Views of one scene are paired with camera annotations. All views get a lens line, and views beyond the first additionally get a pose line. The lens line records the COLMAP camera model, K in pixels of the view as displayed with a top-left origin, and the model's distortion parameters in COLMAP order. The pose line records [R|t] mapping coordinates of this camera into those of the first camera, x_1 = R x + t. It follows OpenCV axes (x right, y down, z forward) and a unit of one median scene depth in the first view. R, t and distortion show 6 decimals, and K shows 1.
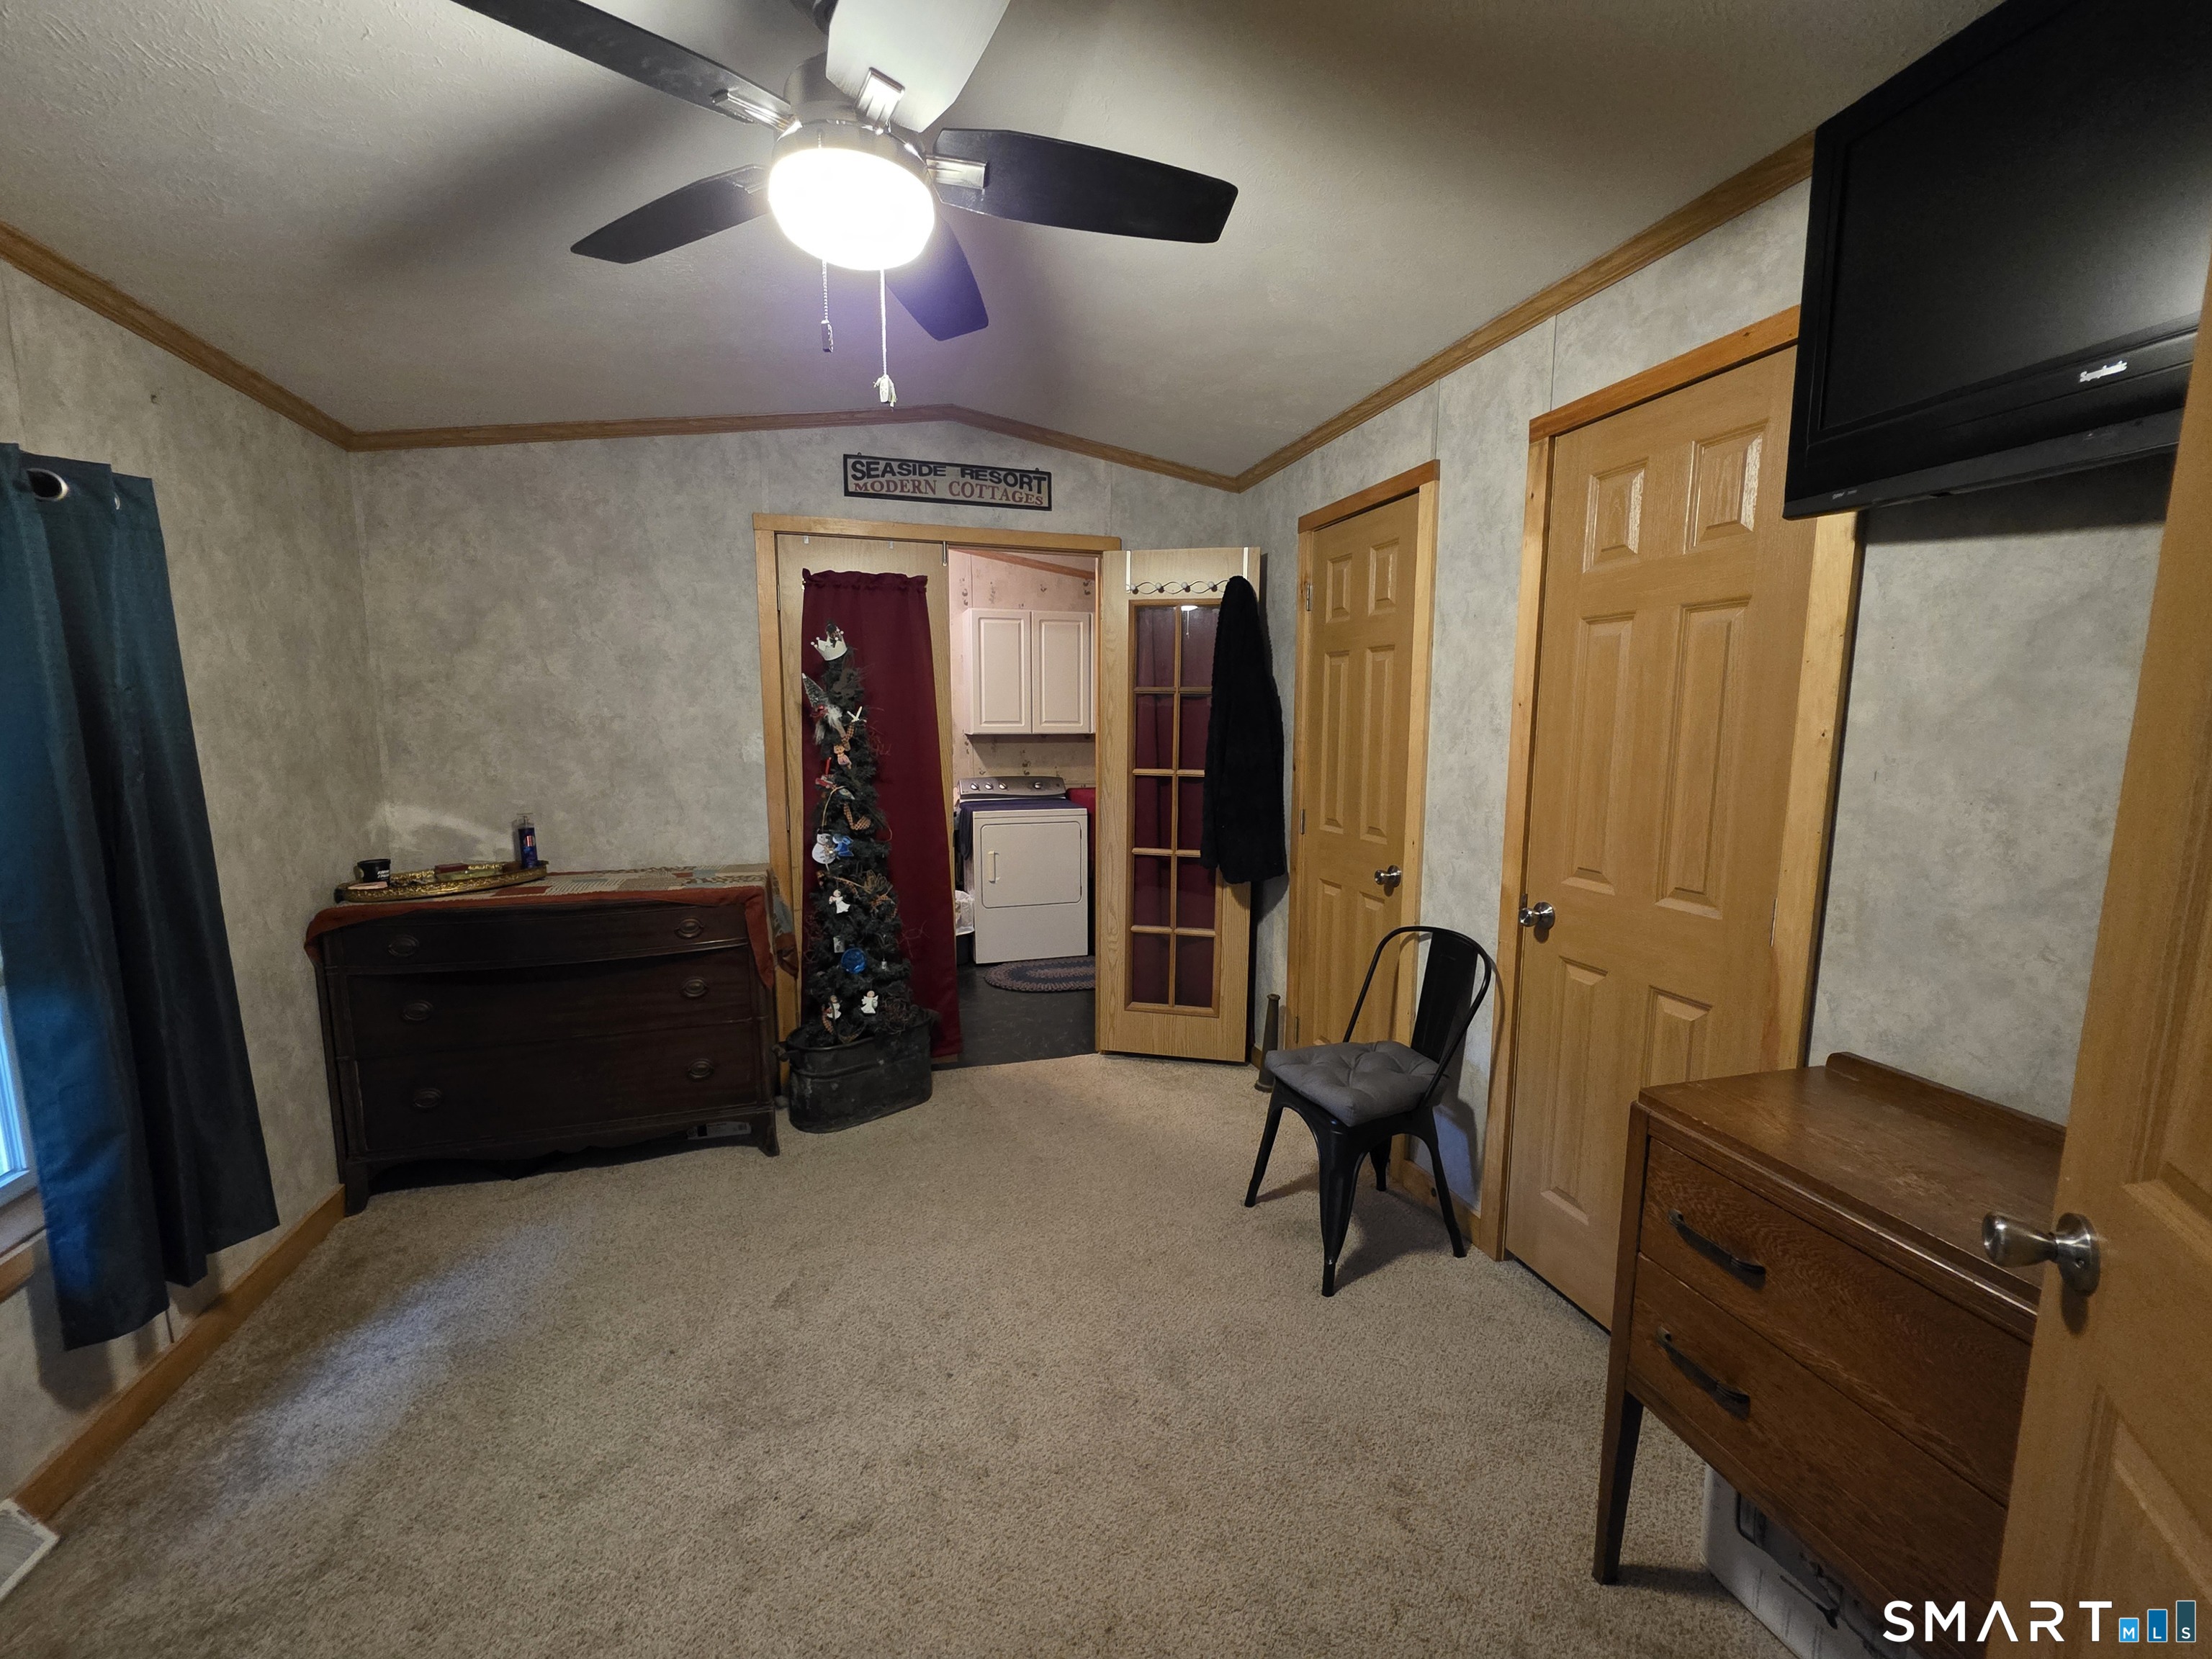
lens RADIAL K [[883.1, 0, 1100.7], [0, 883.1, 831.8], [0, 0, 1]] dist [0.001937, -0.000391]
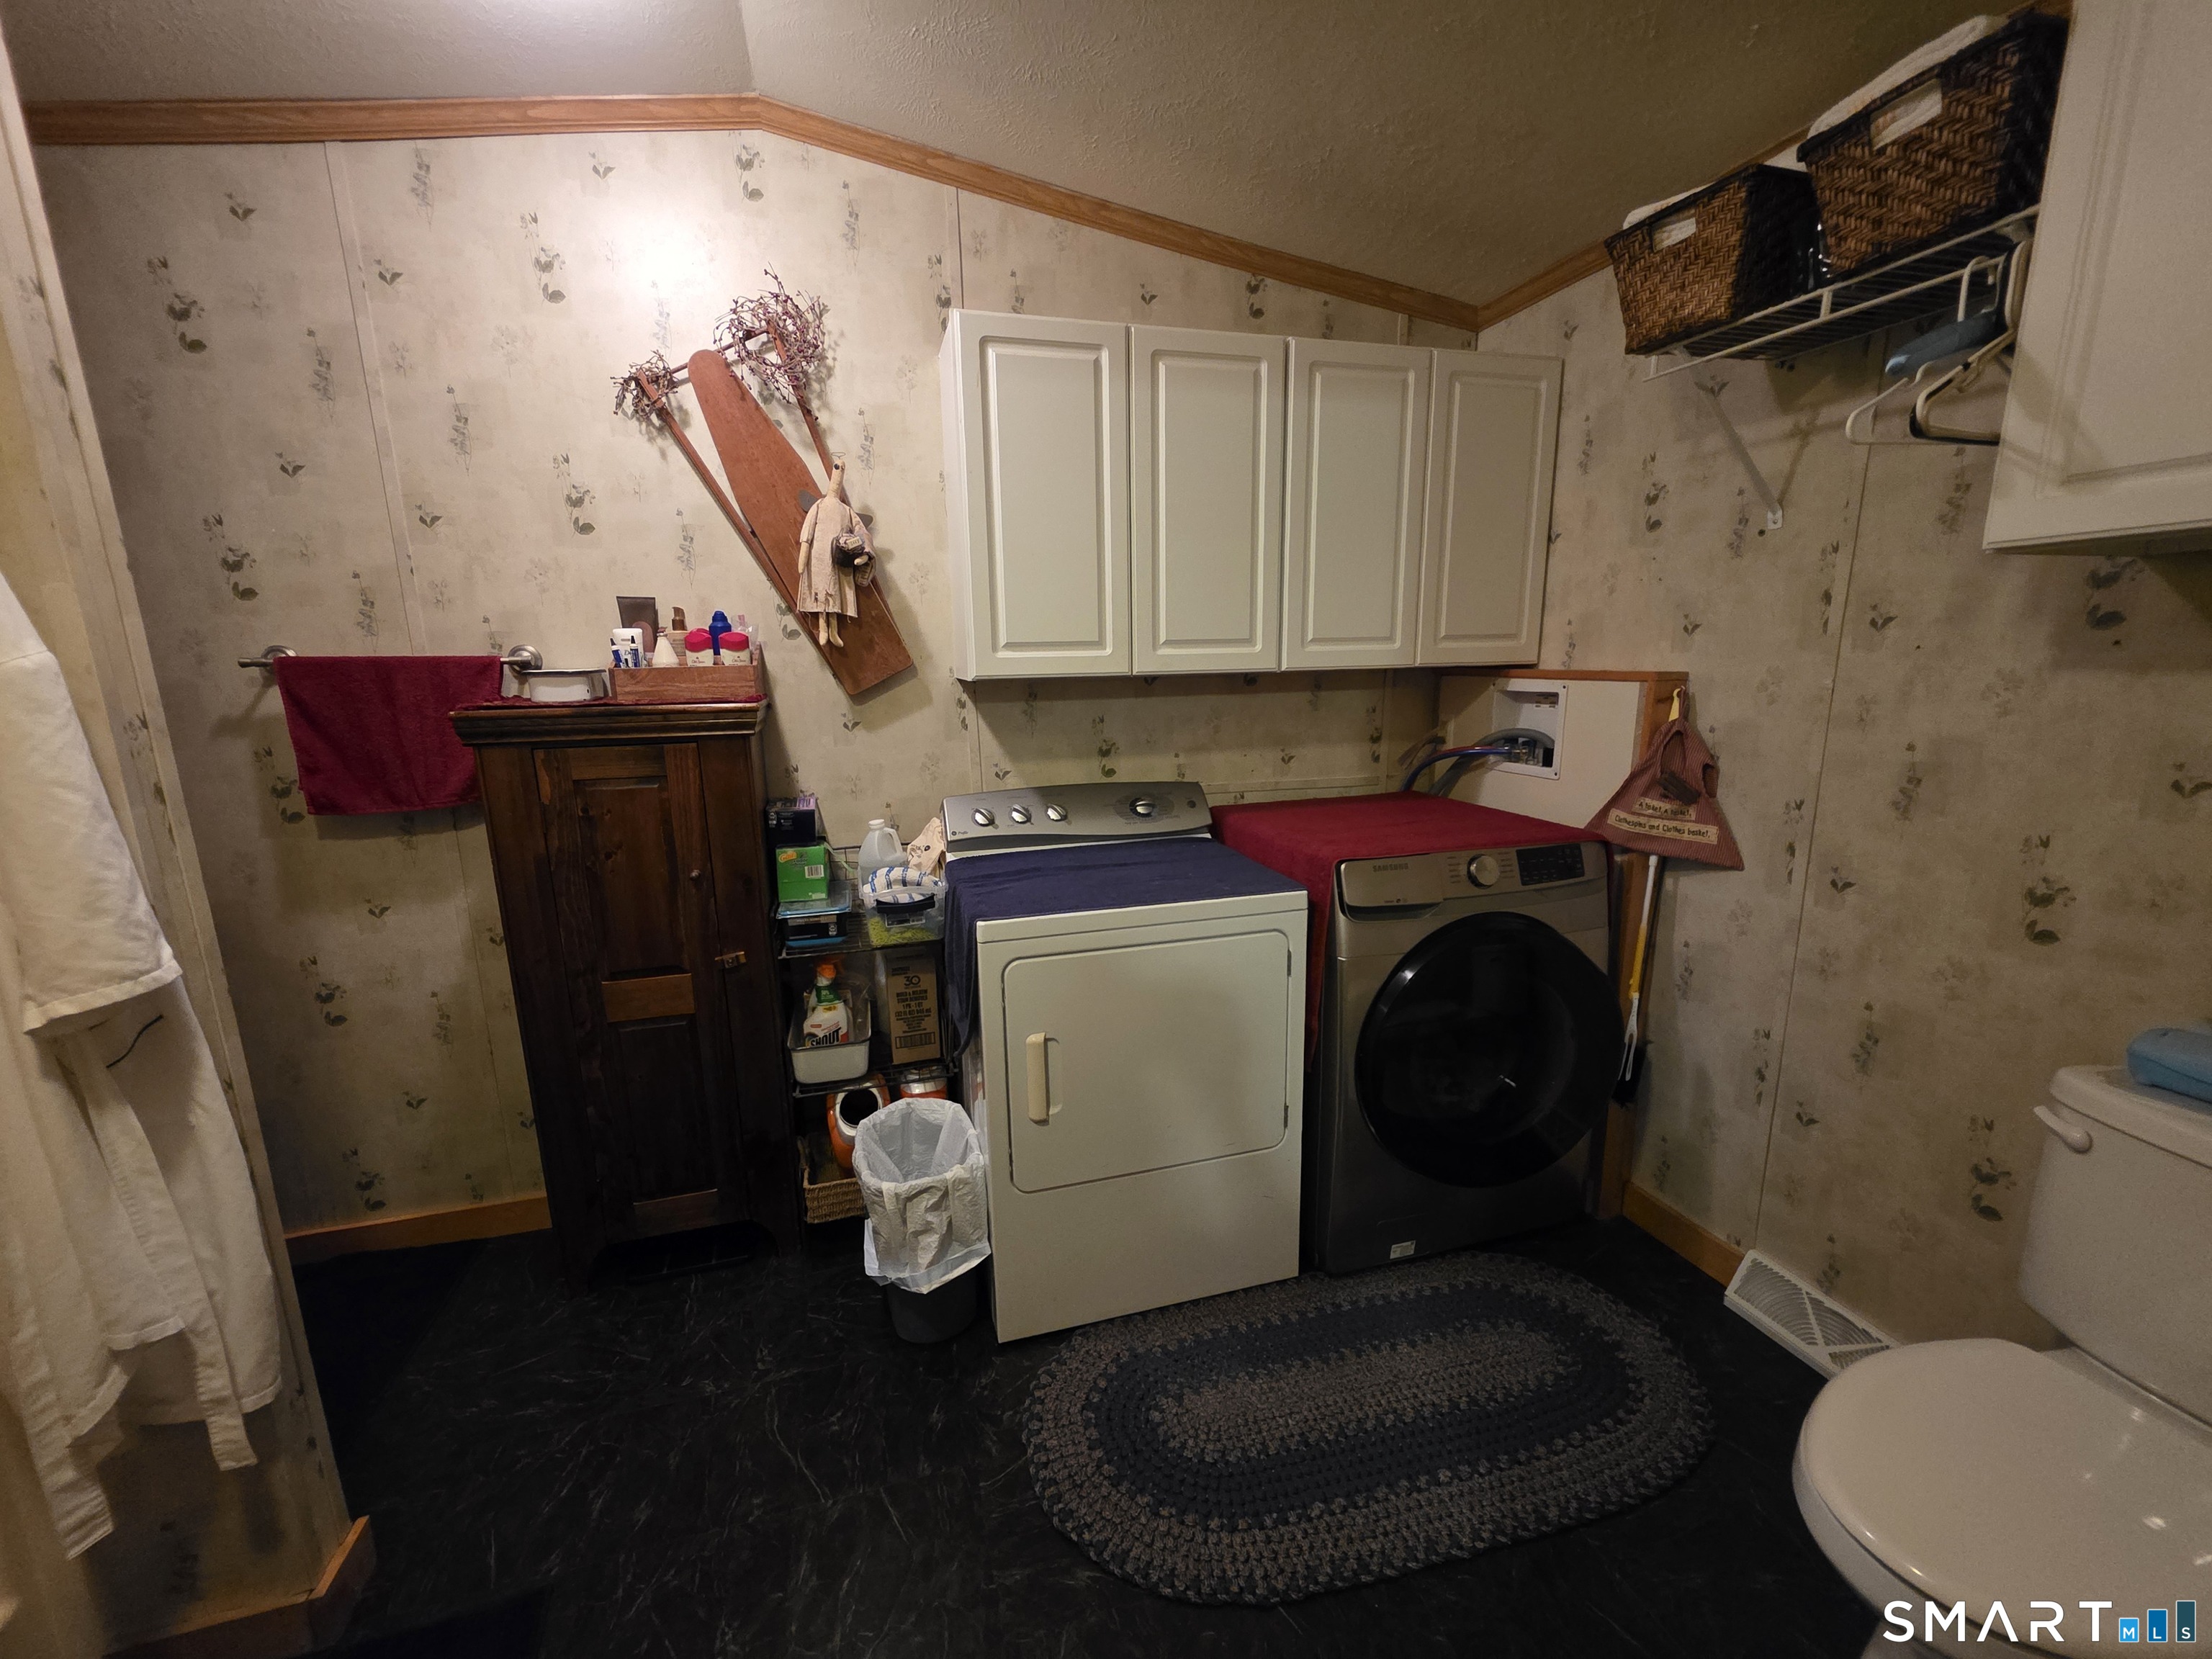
lens RADIAL K [[883.1, 0, 1091.1], [0, 883.1, 835.6], [0, 0, 1]] dist [0.001937, -0.000391]
pose [[0.999464, -0.013515, -0.029809, -0.199239], [0.015652, 0.997233, 0.072677, -0.166187], [0.028745, -0.073105, 0.996910, 1.459445]]
